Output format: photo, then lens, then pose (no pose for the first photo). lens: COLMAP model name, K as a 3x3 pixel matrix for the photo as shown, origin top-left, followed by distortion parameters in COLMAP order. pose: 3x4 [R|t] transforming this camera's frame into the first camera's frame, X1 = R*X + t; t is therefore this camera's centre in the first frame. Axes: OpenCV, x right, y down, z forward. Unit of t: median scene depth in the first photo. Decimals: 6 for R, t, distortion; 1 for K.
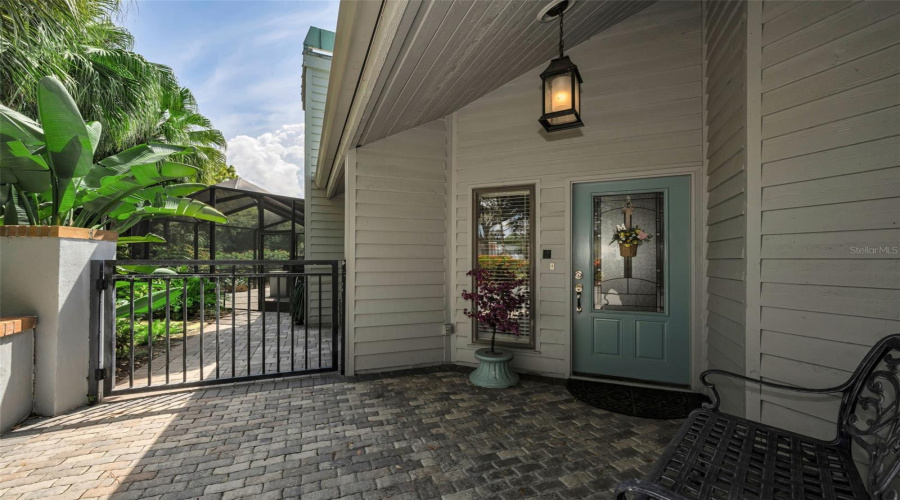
lens RADIAL K [[357.1, 0, 449.1], [0, 357.1, 258.6], [0, 0, 1]] dist [0.001123, 0.000219]
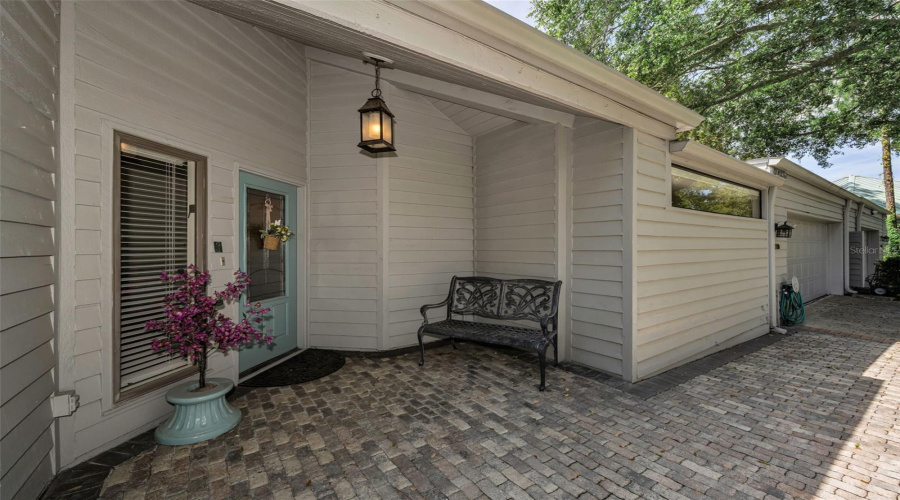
lens RADIAL K [[357.1, 0, 450.9], [0, 357.1, 246.5], [0, 0, 1]] dist [0.001123, 0.000219]
pose [[-0.232408, 0.000122, 0.972618, -0.918003], [-0.008292, 0.999963, -0.002107, -0.022801], [-0.972583, -0.008555, -0.232399, 0.935399]]
